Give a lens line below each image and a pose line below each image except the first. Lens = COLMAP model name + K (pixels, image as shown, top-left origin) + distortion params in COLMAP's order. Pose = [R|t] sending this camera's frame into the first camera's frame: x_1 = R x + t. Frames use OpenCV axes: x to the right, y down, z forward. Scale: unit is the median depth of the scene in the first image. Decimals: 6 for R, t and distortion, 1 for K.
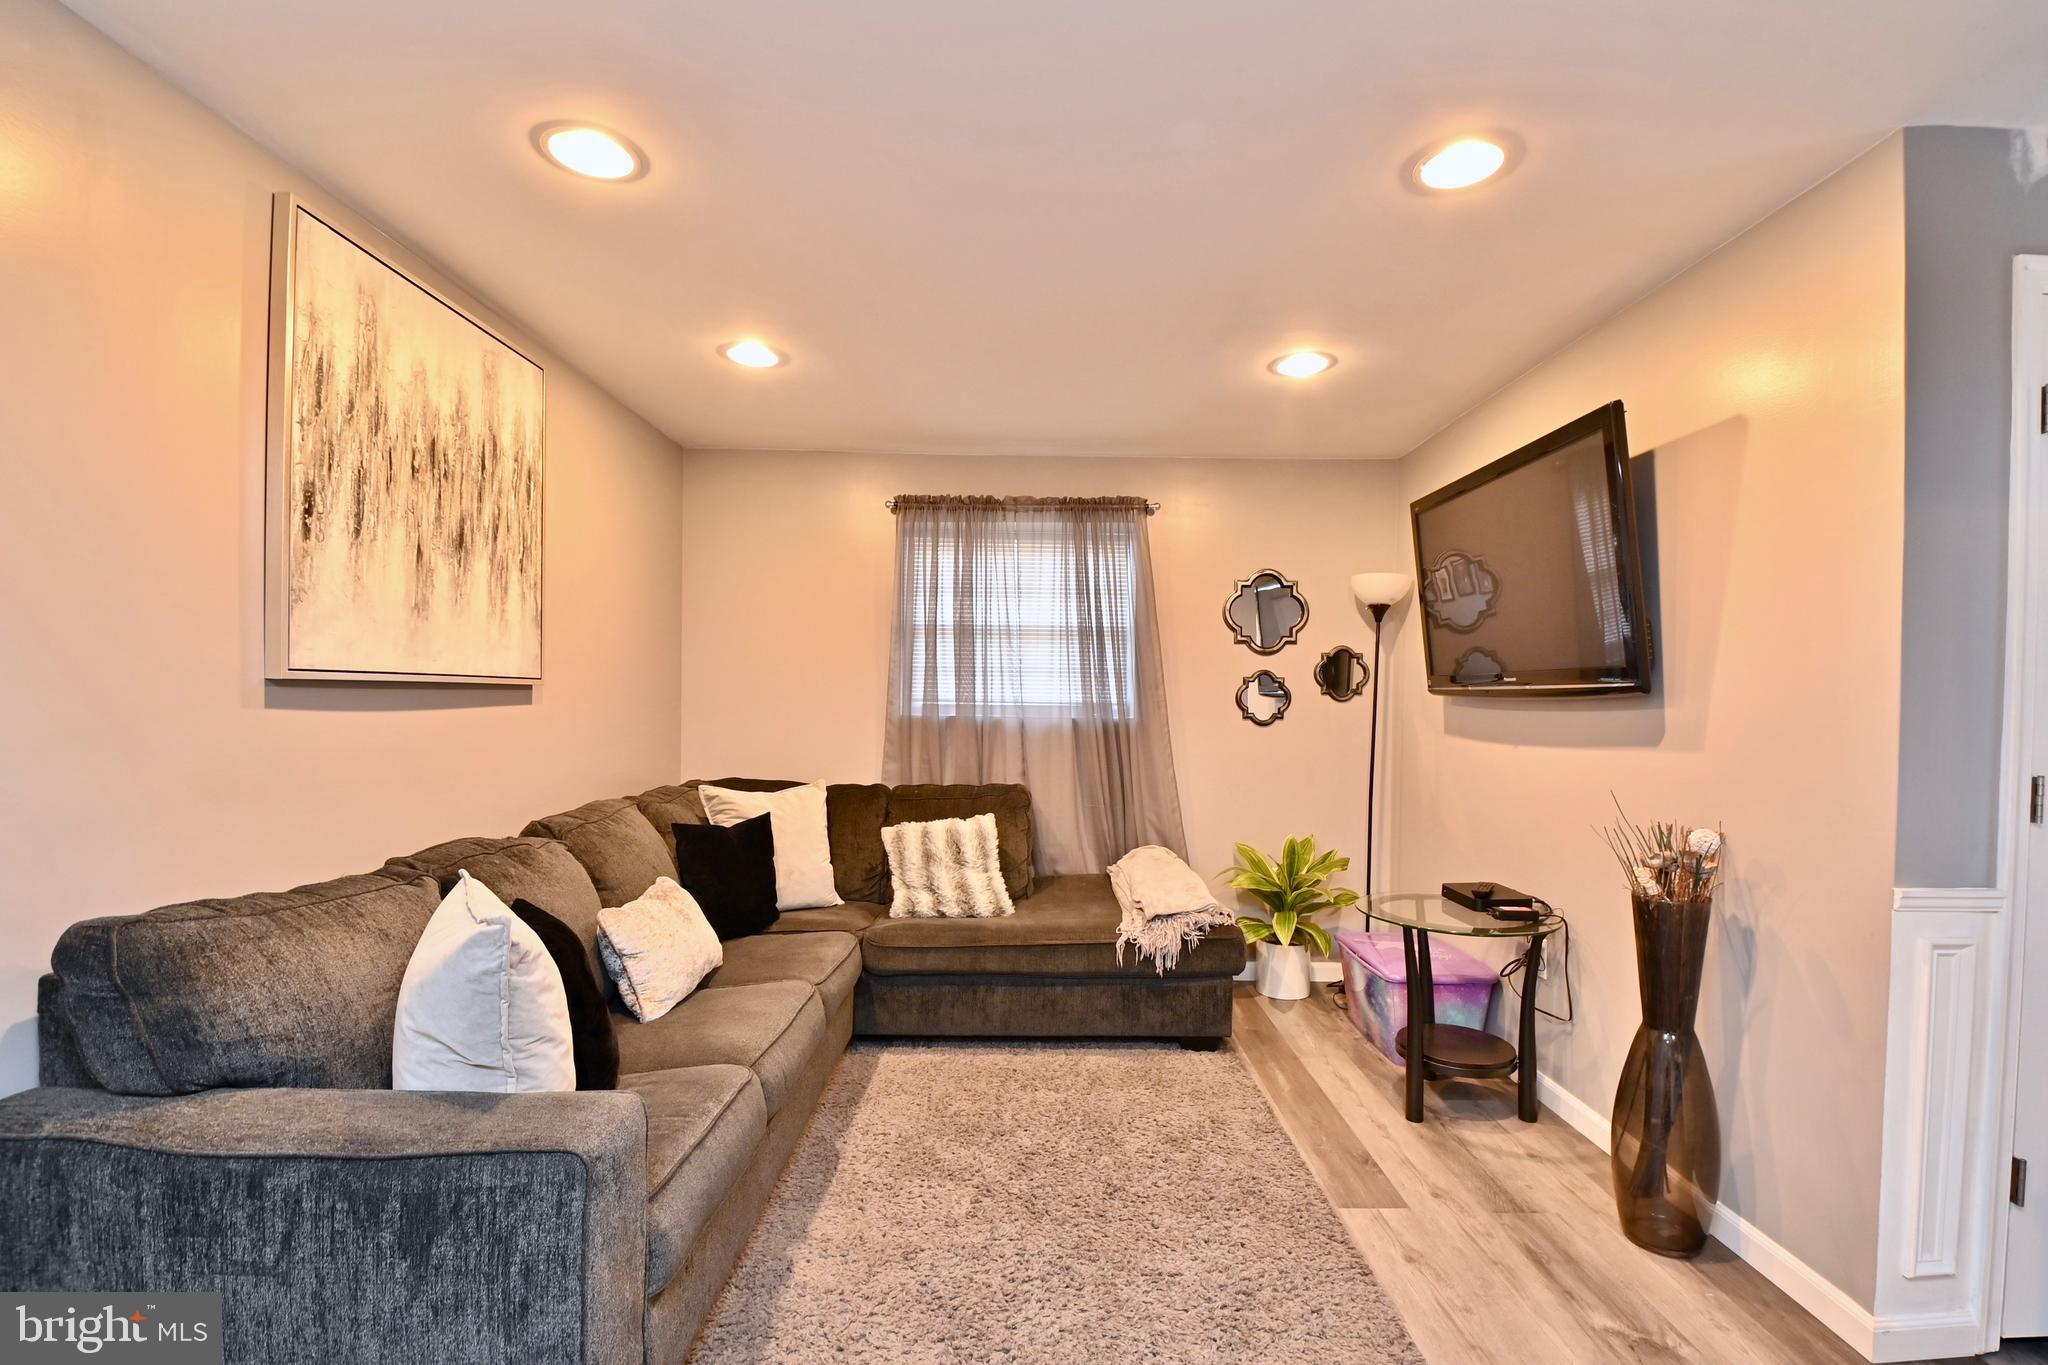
lens RADIAL K [[896.6, 0, 1041.5], [0, 896.6, 712.5], [0, 0, 1]] dist [0.016912, -0.023375]
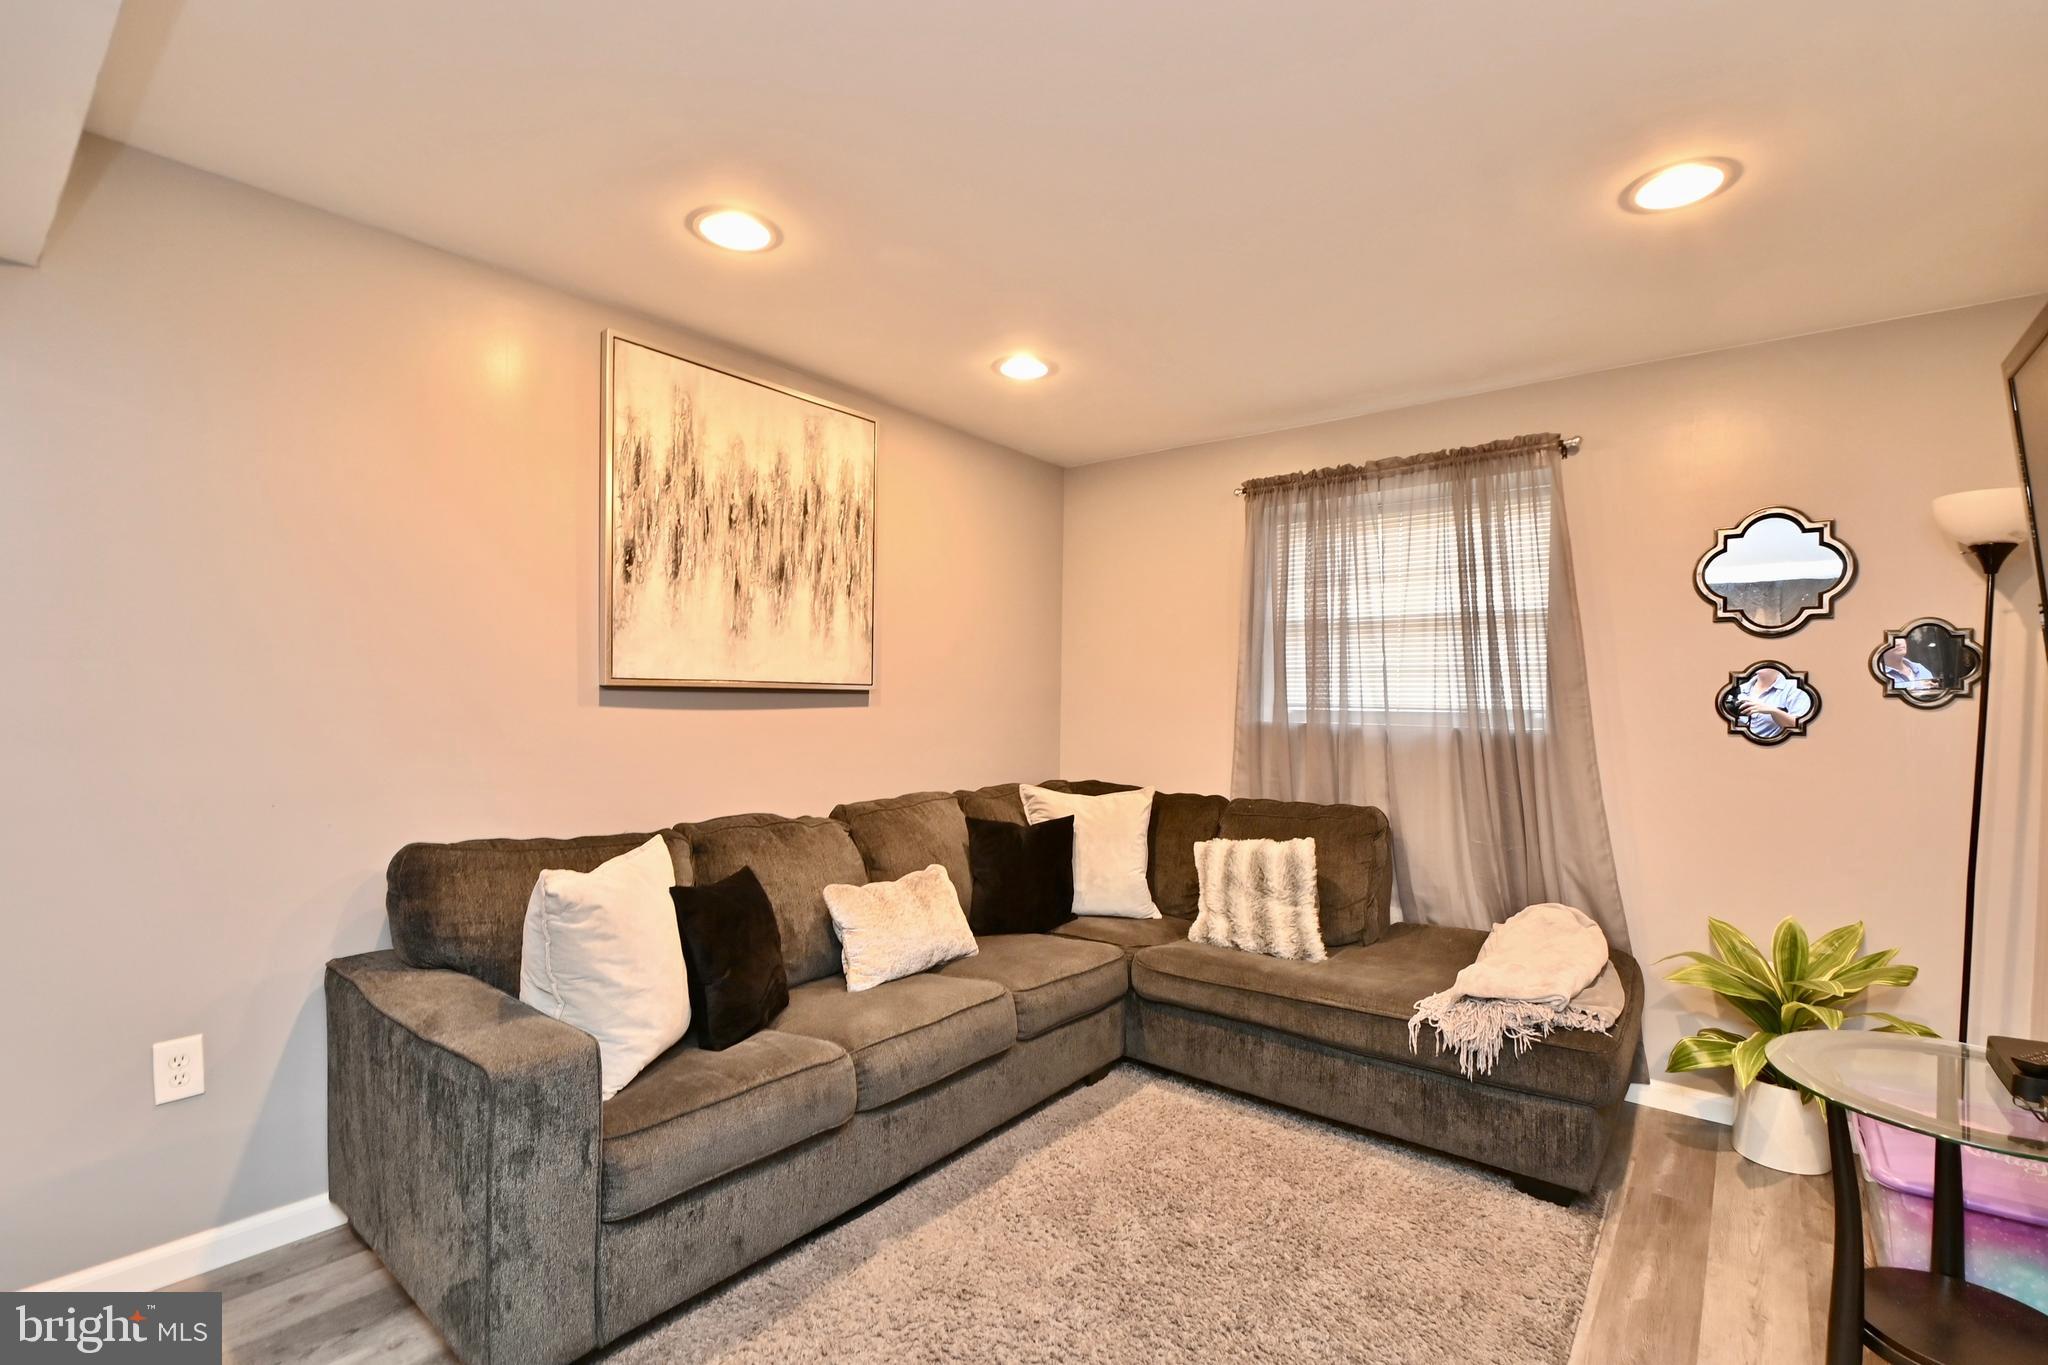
lens RADIAL K [[896.6, 0, 1041.5], [0, 896.6, 712.5], [0, 0, 1]] dist [0.016912, -0.023375]
pose [[0.781128, 0.007053, -0.624332, 0.311905], [-0.013434, 0.999895, -0.005512, 0.001783], [0.624227, 0.012692, 0.781140, 0.197714]]
